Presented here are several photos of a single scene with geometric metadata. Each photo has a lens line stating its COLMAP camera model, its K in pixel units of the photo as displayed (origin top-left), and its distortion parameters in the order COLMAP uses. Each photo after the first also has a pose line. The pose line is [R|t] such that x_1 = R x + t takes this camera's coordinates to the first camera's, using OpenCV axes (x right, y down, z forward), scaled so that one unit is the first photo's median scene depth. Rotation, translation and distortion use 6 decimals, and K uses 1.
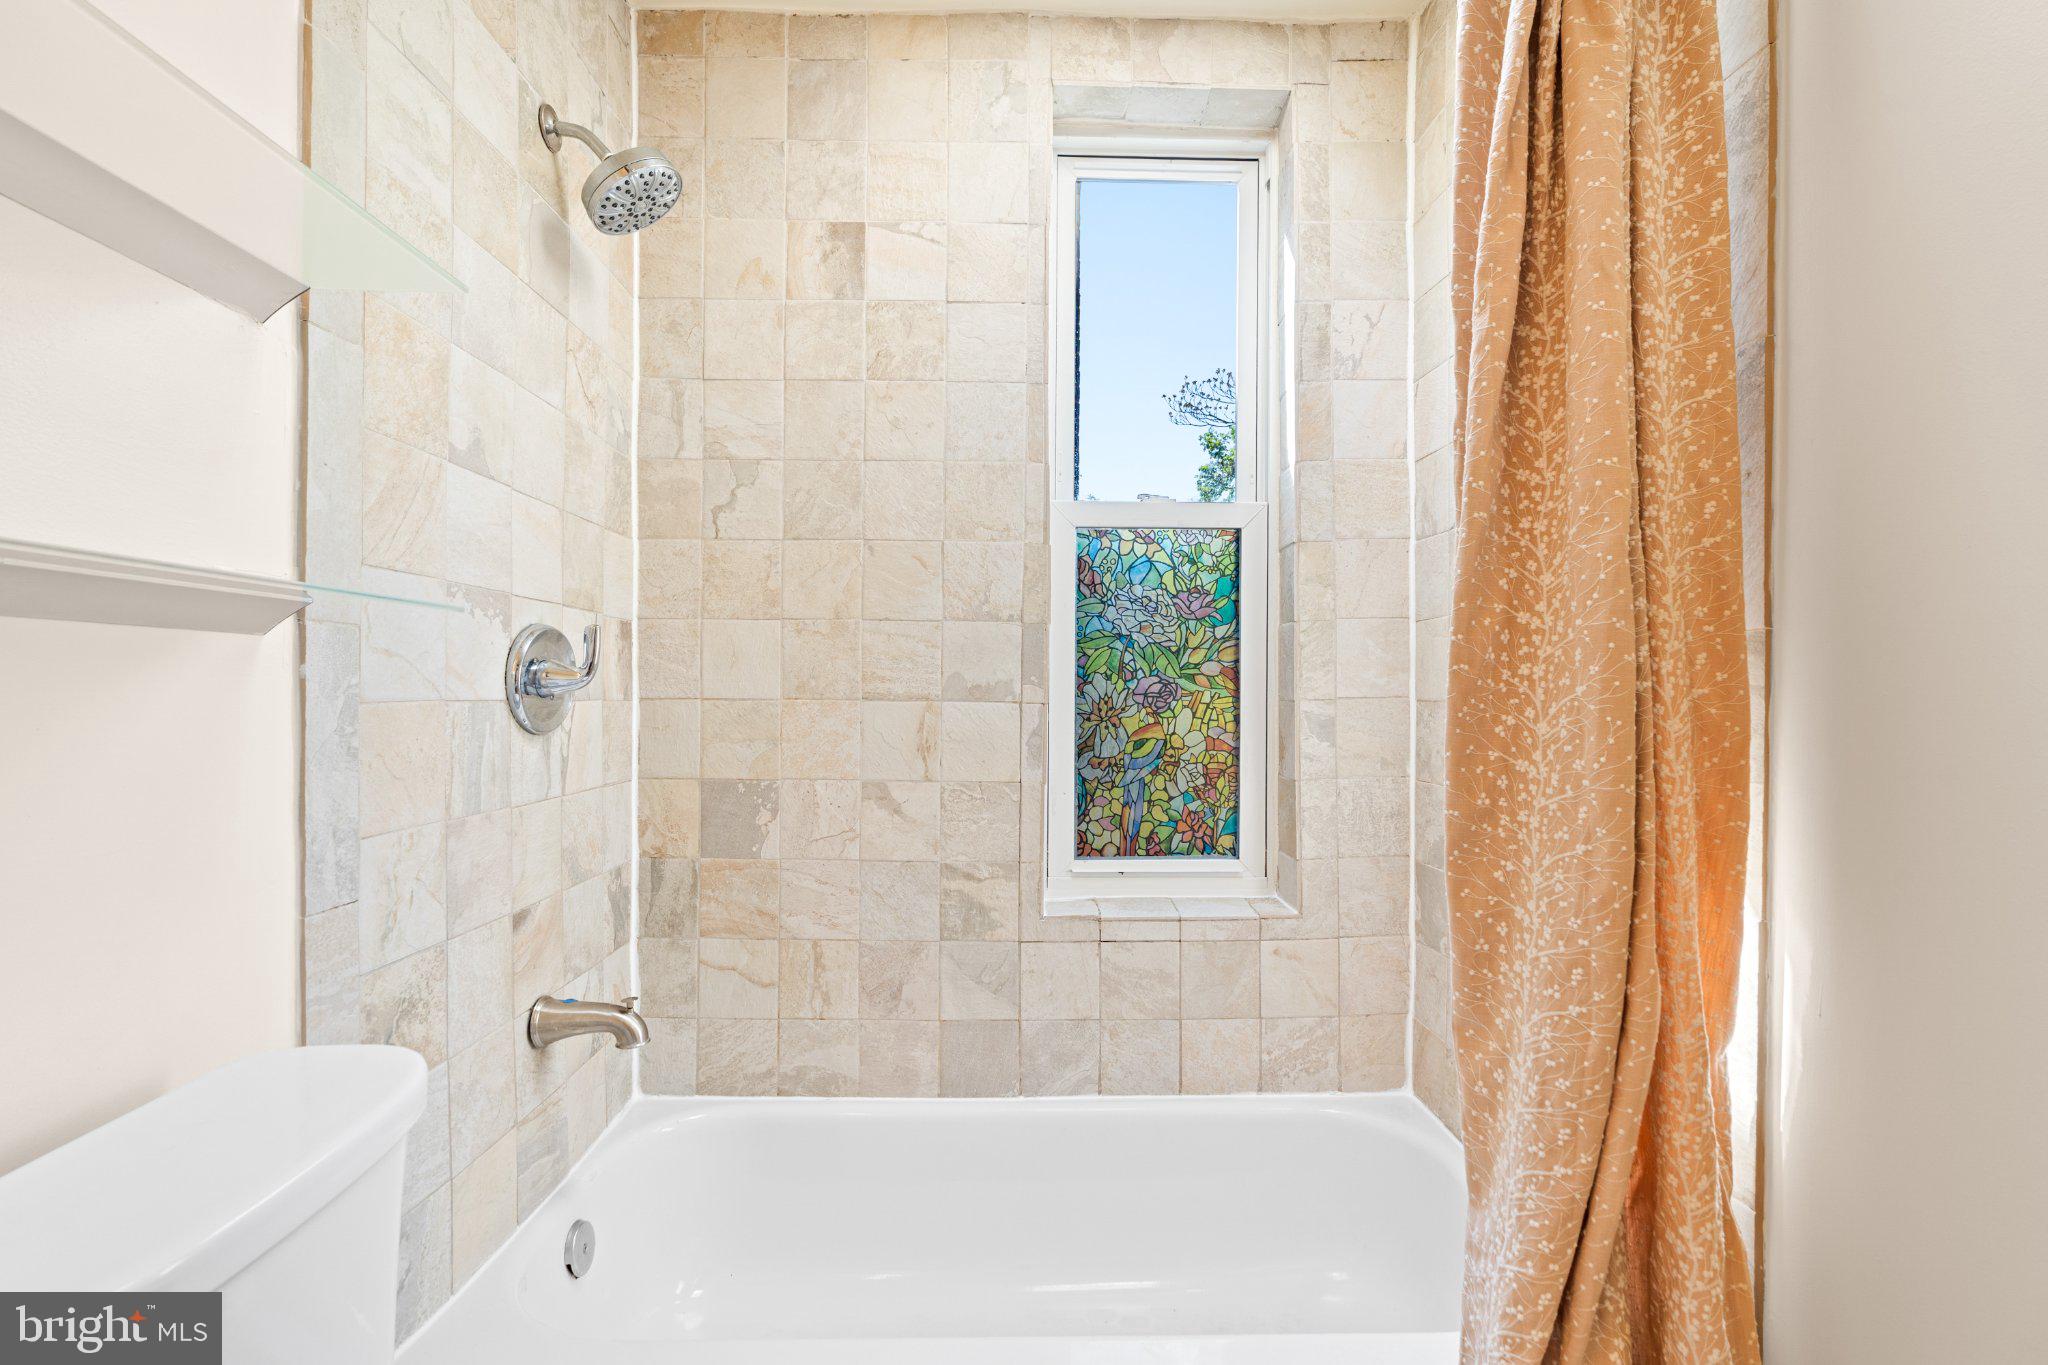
lens RADIAL K [[943.0, 0, 1024.4], [0, 943.0, 696.7], [0, 0, 1]] dist [-0.016168, 0.010506]
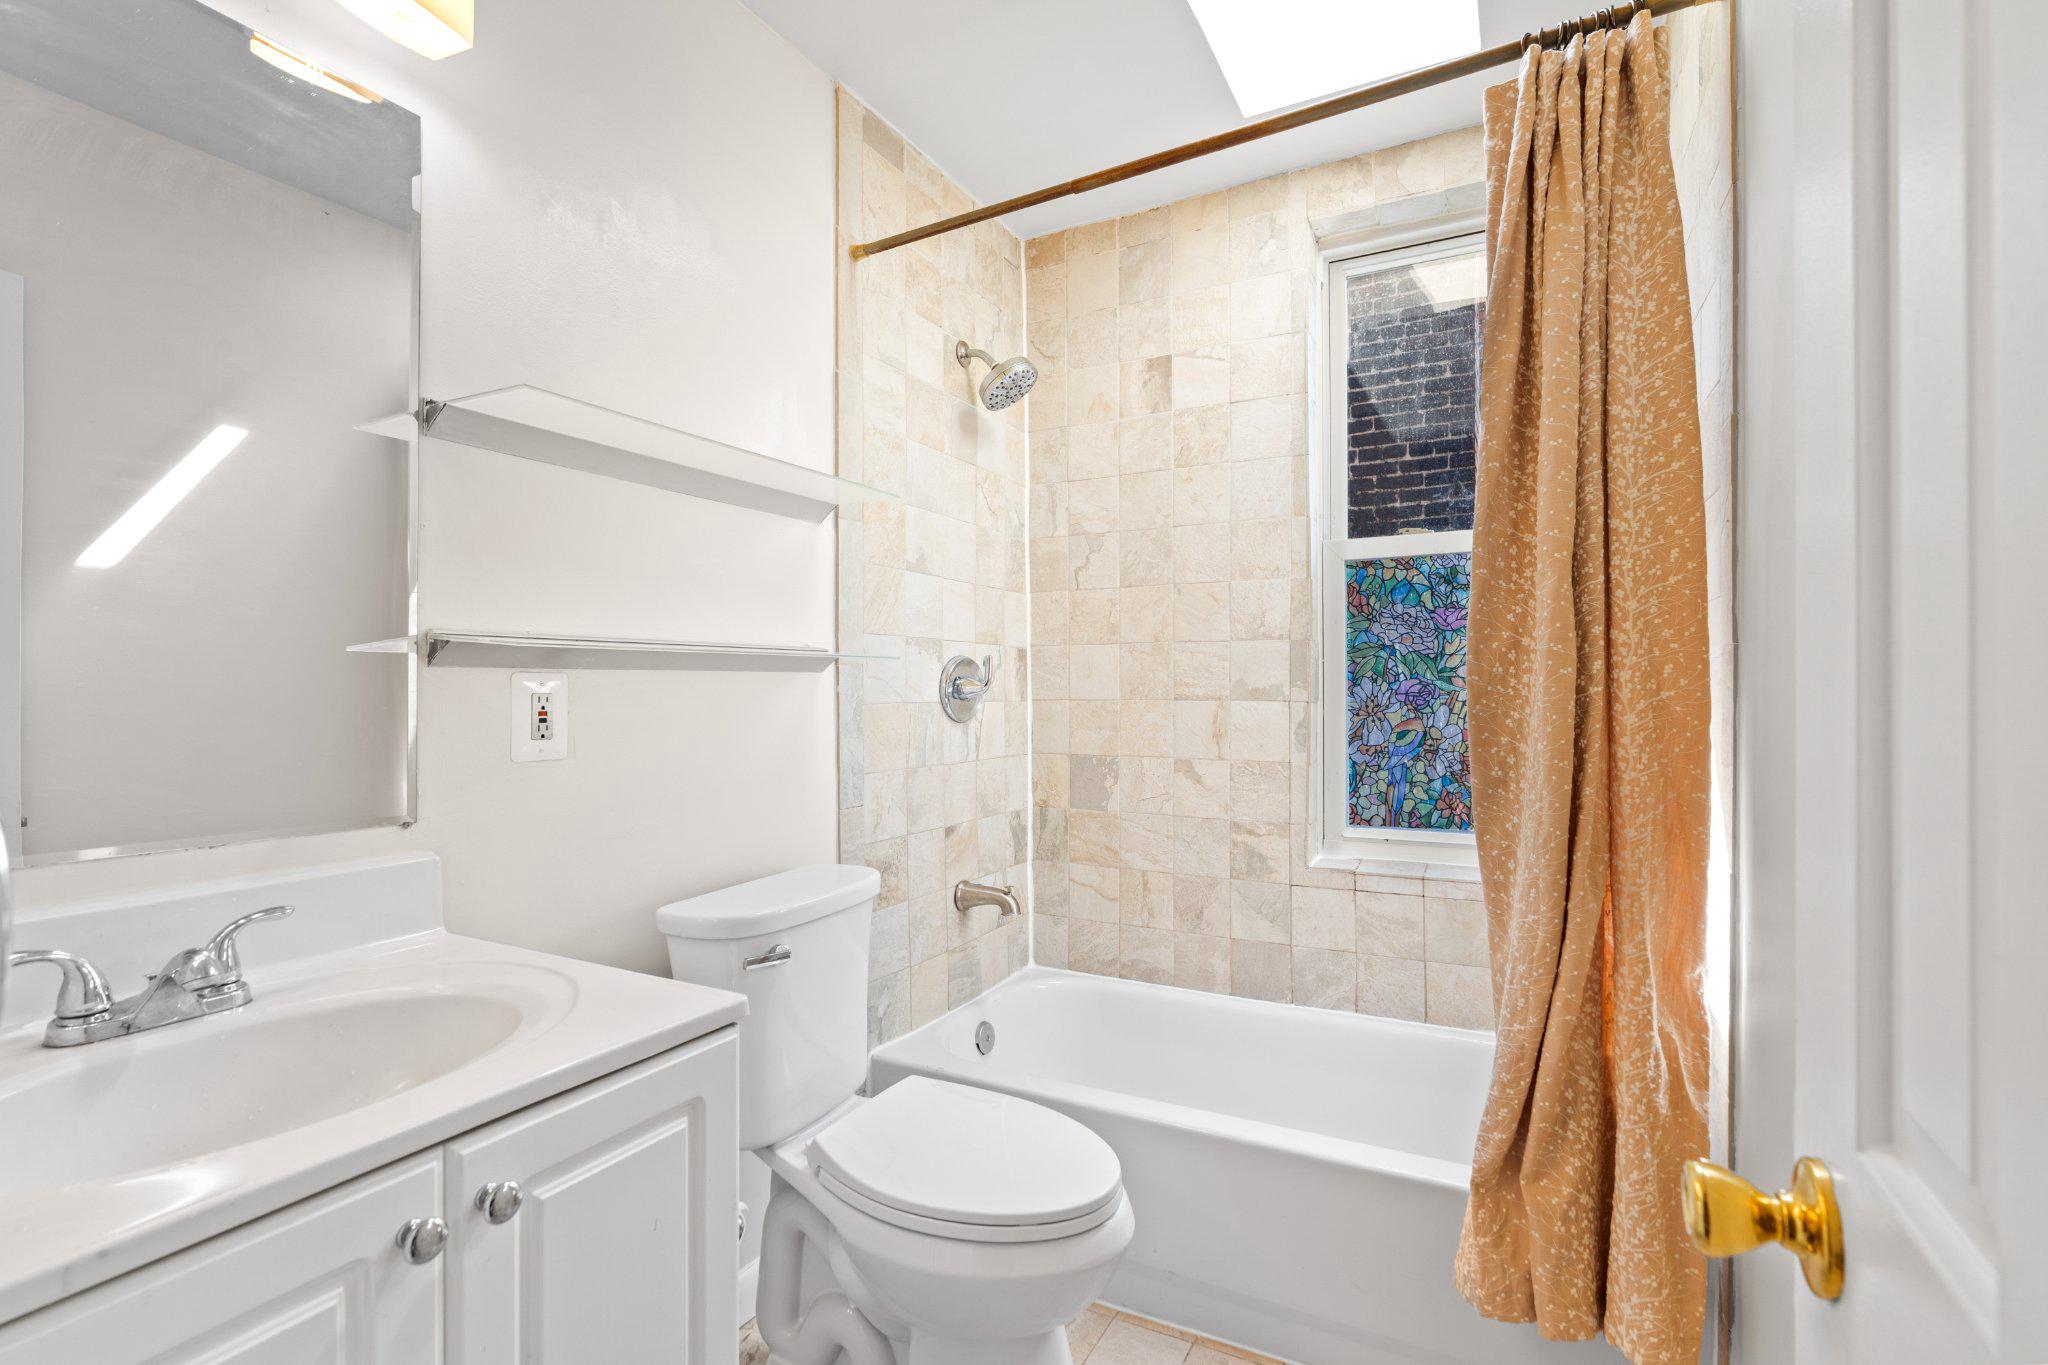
lens RADIAL K [[943.0, 0, 1024.4], [0, 943.0, 696.7], [0, 0, 1]] dist [-0.016168, 0.010506]
pose [[0.874075, -0.006210, -0.485752, 0.310469], [0.008423, 0.999962, 0.002372, -0.006568], [0.485718, -0.006165, 0.874094, -0.318651]]
